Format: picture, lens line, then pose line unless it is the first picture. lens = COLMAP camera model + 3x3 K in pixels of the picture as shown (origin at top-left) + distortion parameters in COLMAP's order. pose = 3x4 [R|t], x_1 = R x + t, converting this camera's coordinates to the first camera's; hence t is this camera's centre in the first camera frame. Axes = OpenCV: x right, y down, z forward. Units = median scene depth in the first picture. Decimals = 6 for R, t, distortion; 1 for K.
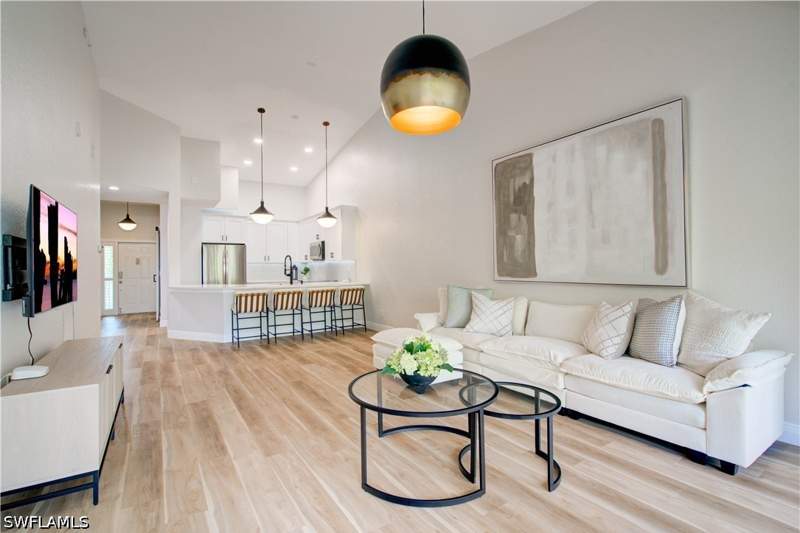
lens RADIAL K [[371.9, 0, 400.0], [0, 371.9, 266.5], [0, 0, 1]] dist [-0.001019, -0.000385]
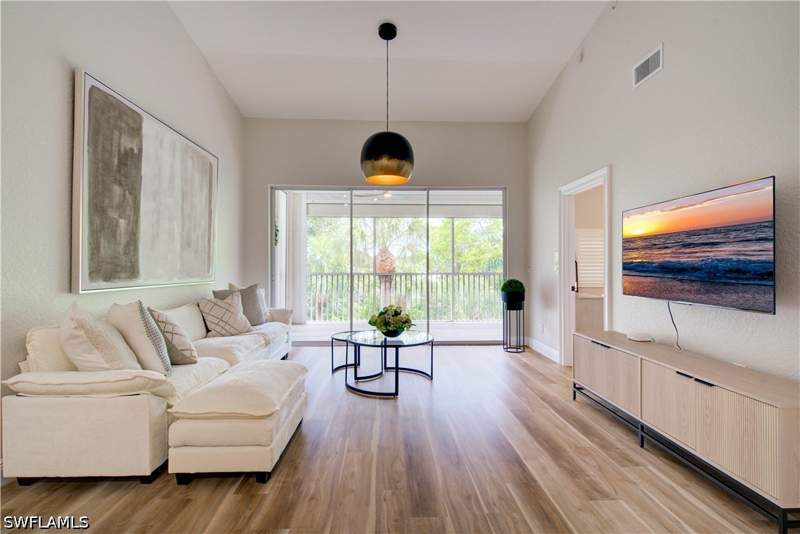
lens RADIAL K [[371.9, 0, 400.0], [0, 371.9, 267.0], [0, 0, 1]] dist [-0.001019, -0.000385]
pose [[-0.856702, 0.012498, 0.515660, -0.431687], [0.004489, 0.999849, -0.016775, 0.014263], [-0.515792, -0.012056, -0.856629, 1.233904]]
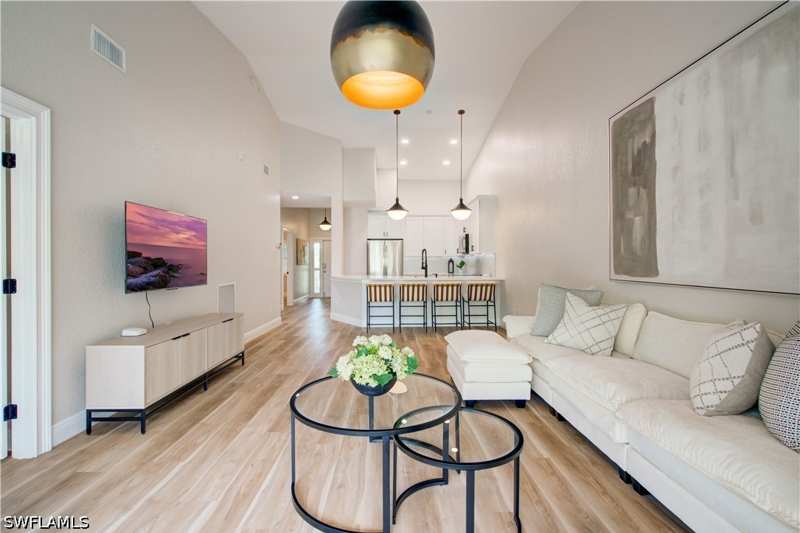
lens RADIAL K [[371.9, 0, 400.0], [0, 371.9, 266.5], [0, 0, 1]] dist [-0.001019, -0.000385]
pose [[0.851644, 0.013663, -0.523943, 0.286875], [-0.004660, 0.999818, 0.018498, -0.000559], [0.524101, -0.013312, 0.851552, 0.143132]]
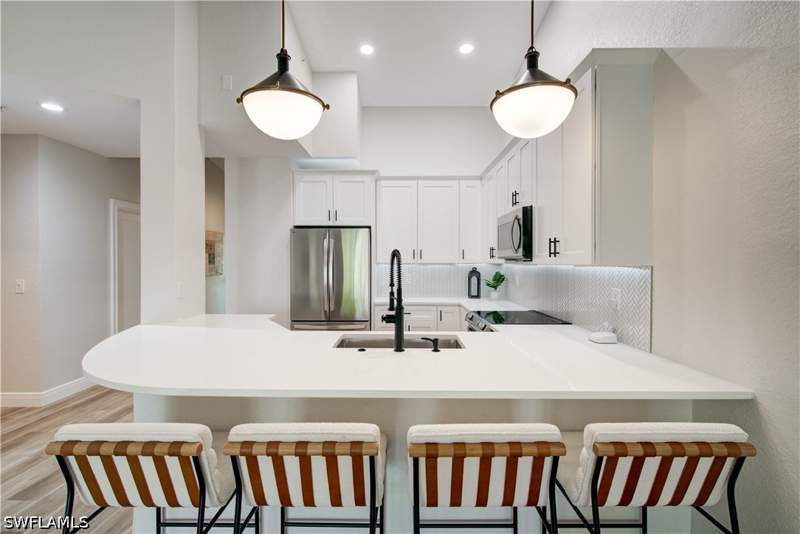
lens RADIAL K [[371.9, 0, 400.0], [0, 371.9, 267.0], [0, 0, 1]] dist [-0.001019, -0.000385]
pose [[0.832518, 0.020319, -0.553625, -0.210035], [-0.007151, 0.999638, 0.025936, -0.037635], [0.553951, -0.017633, 0.832362, 1.198557]]
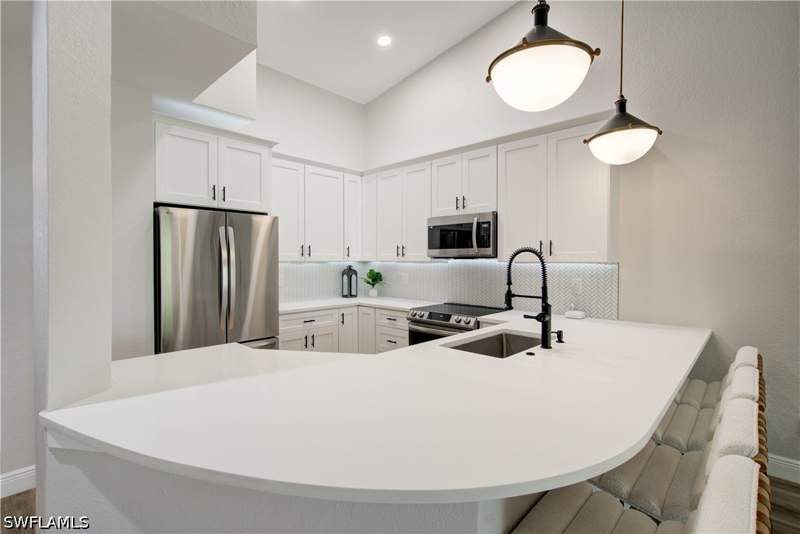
lens RADIAL K [[371.9, 0, 400.0], [0, 371.9, 267.0], [0, 0, 1]] dist [-0.001019, -0.000385]
pose [[0.973362, 0.007507, 0.229153, -0.735816], [-0.013269, 0.999633, 0.023615, -0.032116], [-0.228891, -0.026026, 0.973104, 1.172751]]
